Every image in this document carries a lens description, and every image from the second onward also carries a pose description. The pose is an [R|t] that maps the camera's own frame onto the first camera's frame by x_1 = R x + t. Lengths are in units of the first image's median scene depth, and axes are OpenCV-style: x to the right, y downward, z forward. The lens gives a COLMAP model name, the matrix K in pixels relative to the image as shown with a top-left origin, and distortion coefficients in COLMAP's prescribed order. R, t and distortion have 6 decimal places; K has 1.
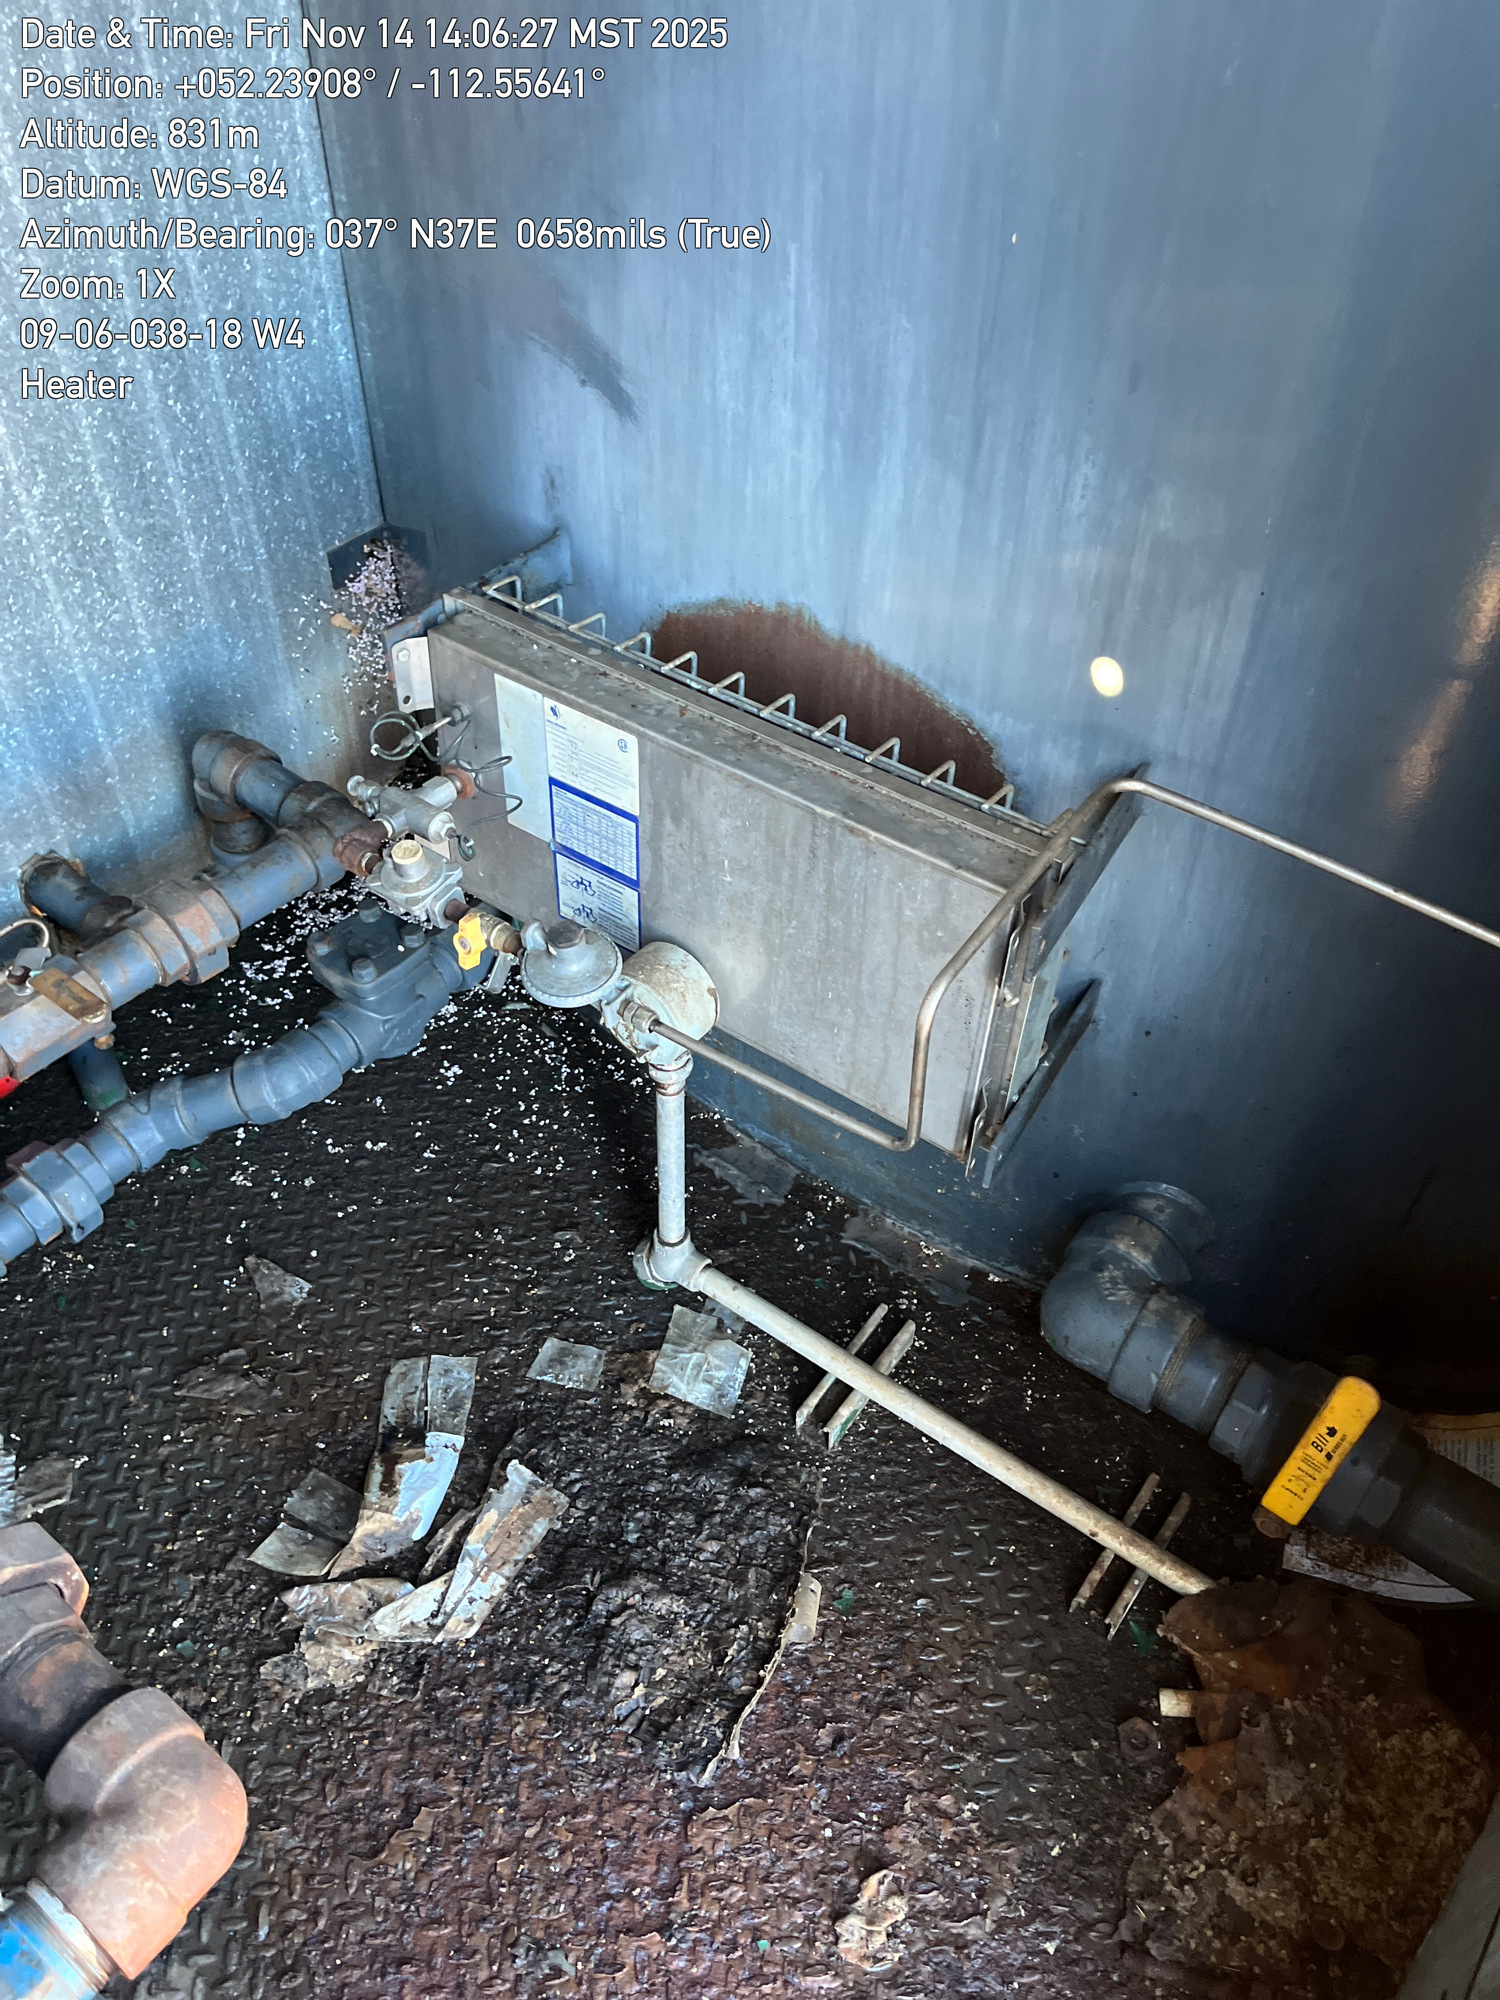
lens RADIAL K [[1530.5, 0, 728.1], [0, 1530.5, 1004.8], [0, 0, 1]] dist [0.053753, -0.071594]
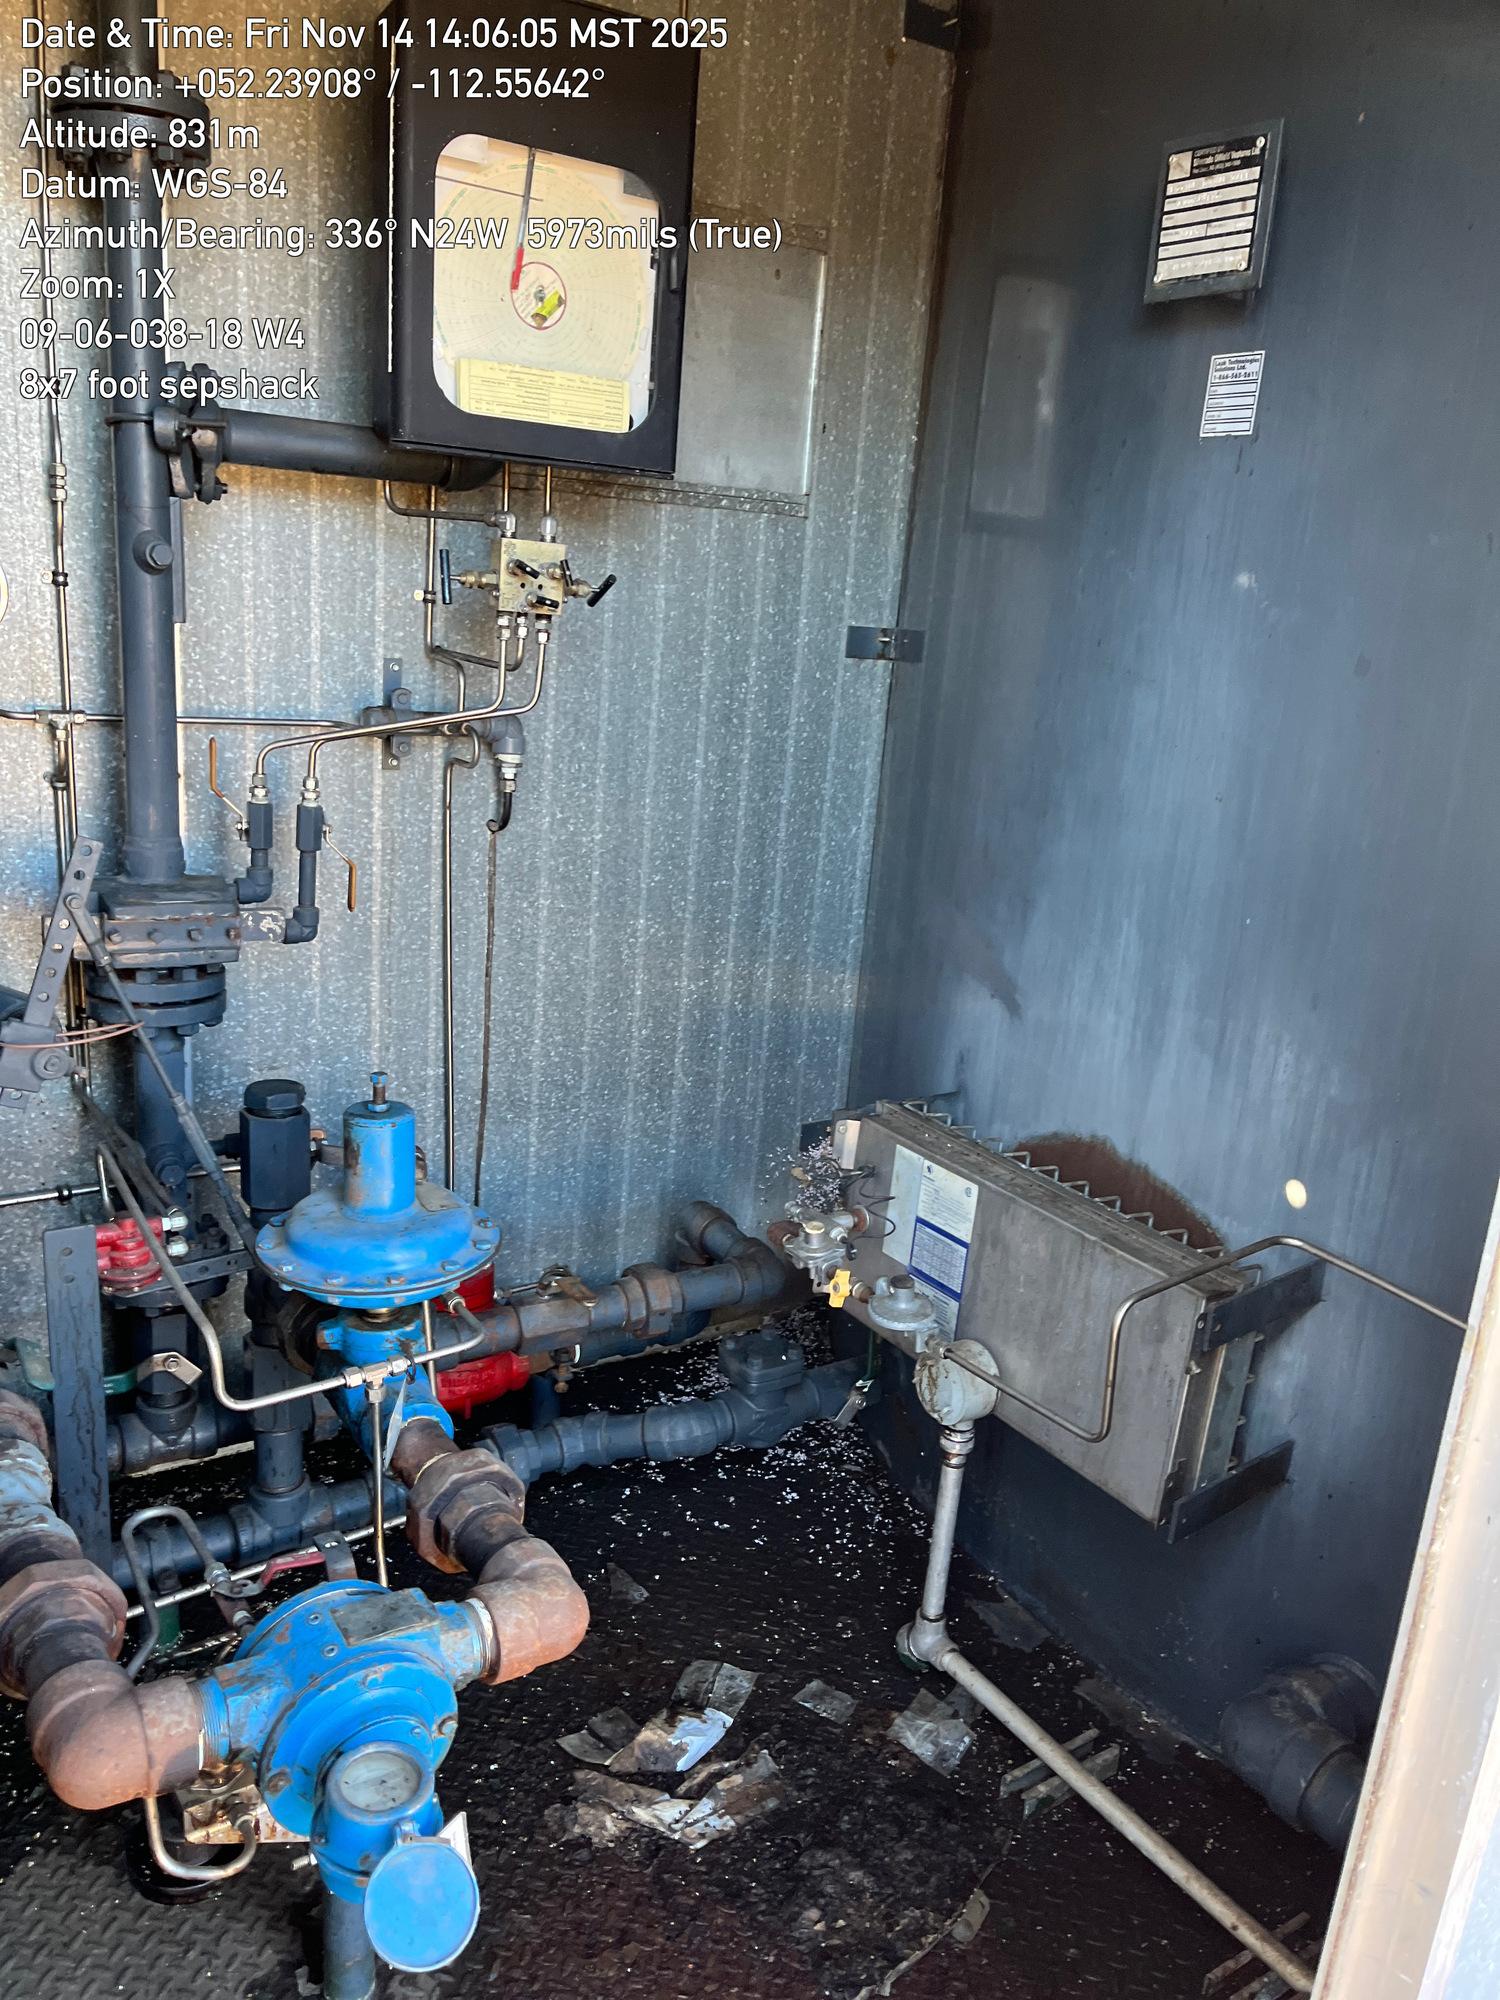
lens RADIAL K [[1530.5, 0, 705.6], [0, 1530.5, 1017.6], [0, 0, 1]] dist [0.053753, -0.071594]
pose [[0.936574, 0.154597, -0.314530, 0.124976], [-0.287067, 0.853232, -0.435417, 0.378507], [0.201053, 0.498092, 0.843494, -0.382526]]
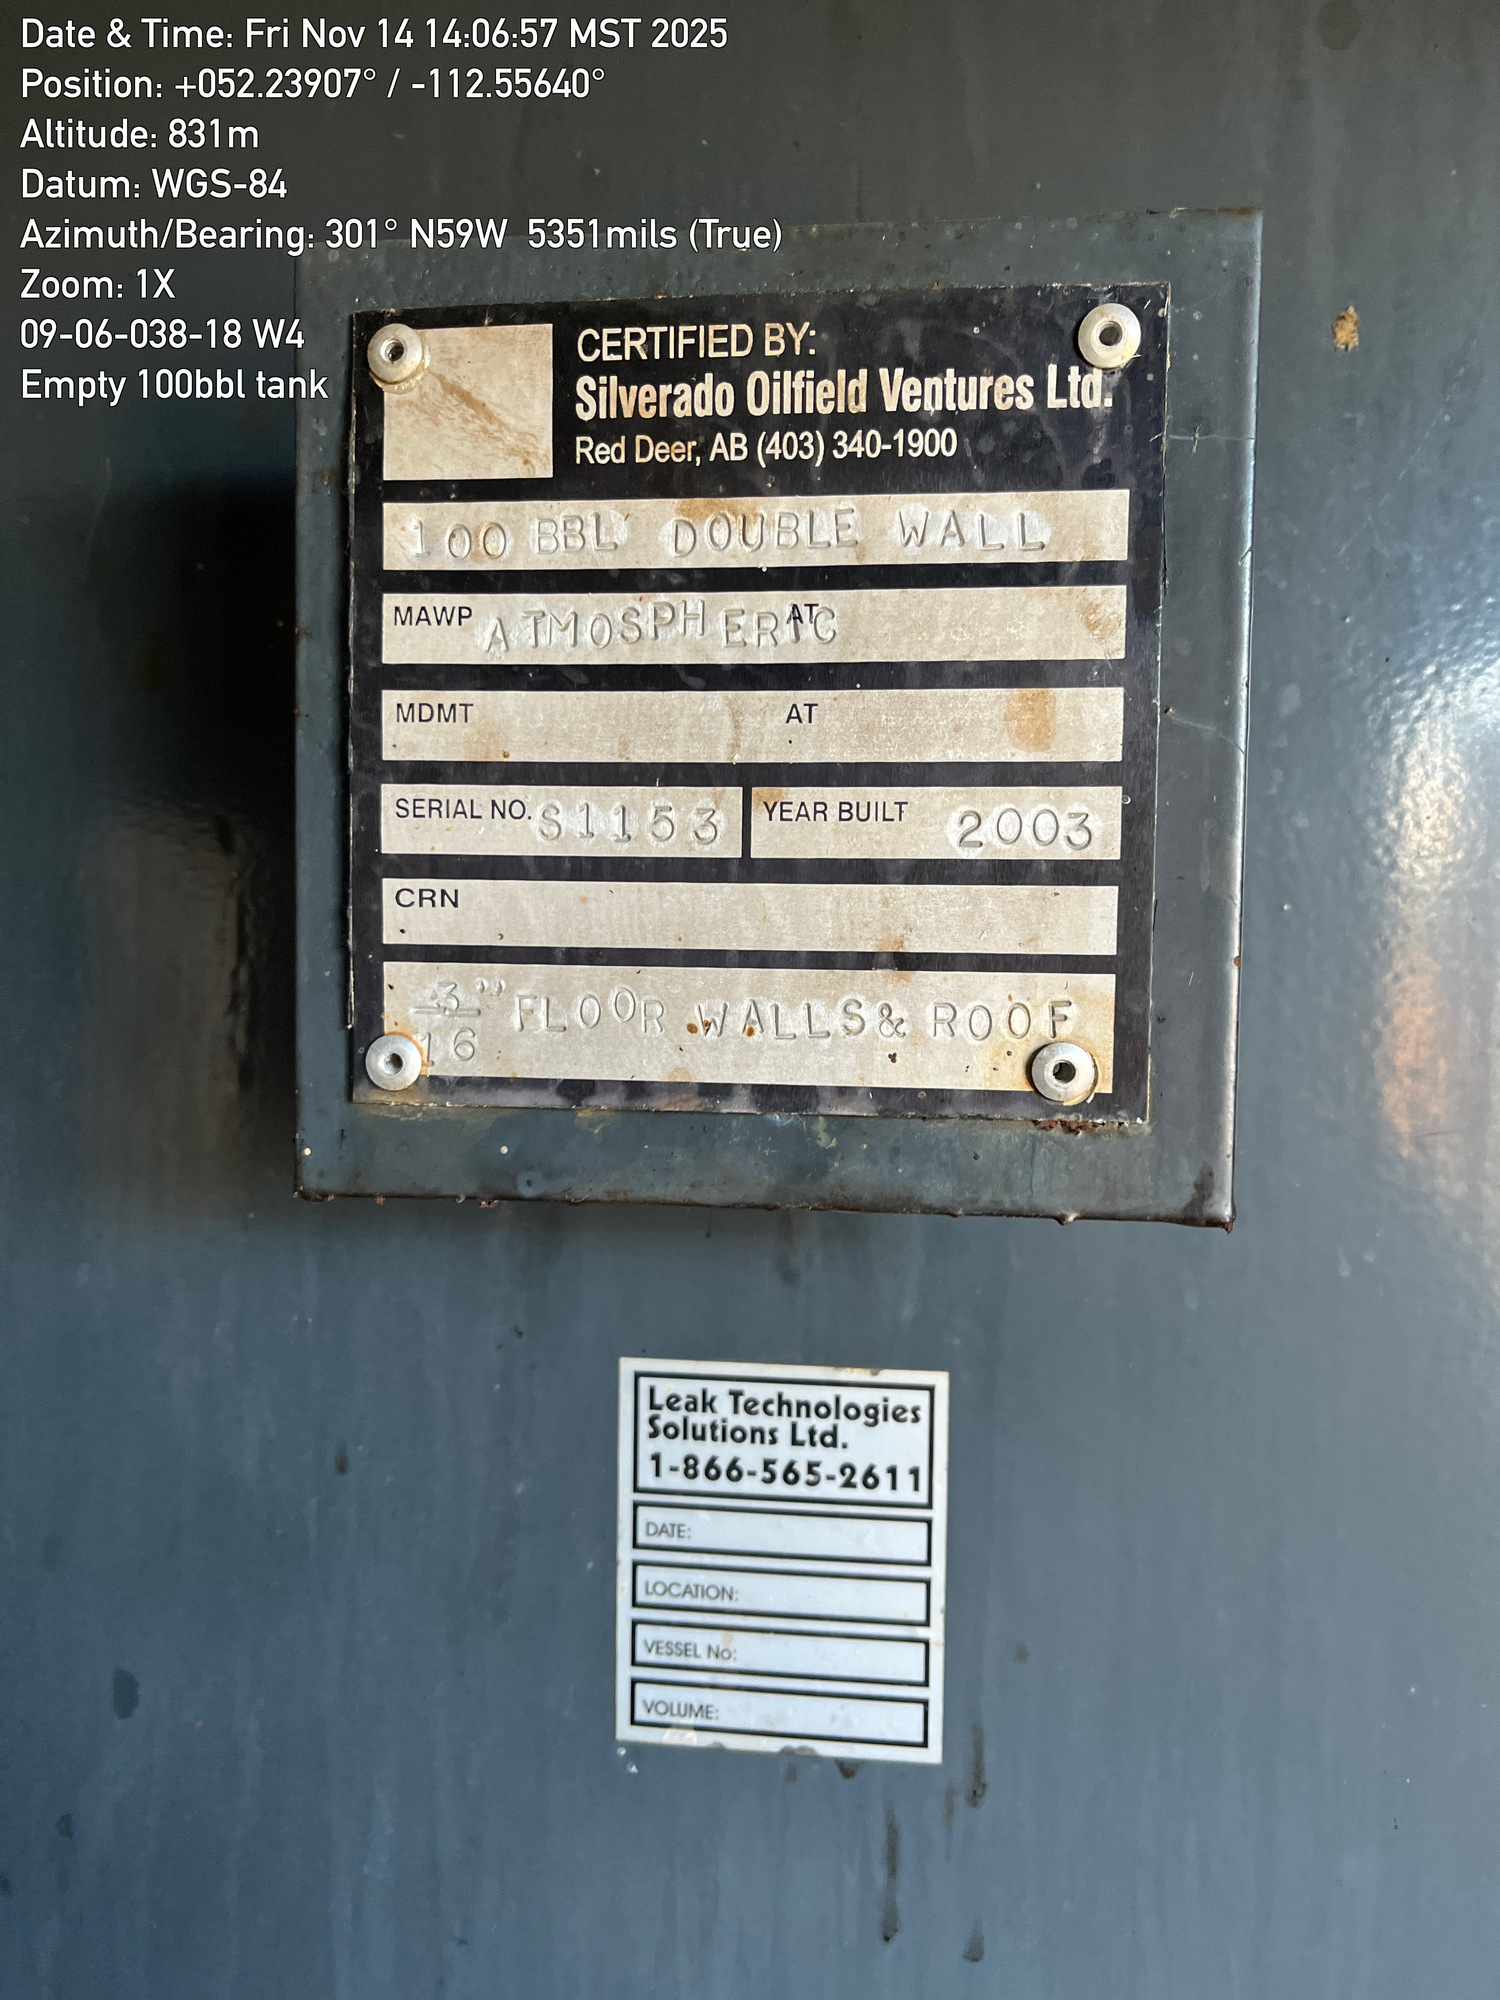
lens RADIAL K [[1530.5, 0, 748.8], [0, 1530.5, 1017.0], [0, 0, 1]] dist [0.053753, -0.071594]
pose [[0.862243, -0.012215, 0.506348, -0.067102], [0.346509, 0.743372, -0.572127, -0.608032], [-0.369416, 0.668766, 0.645200, 0.269495]]
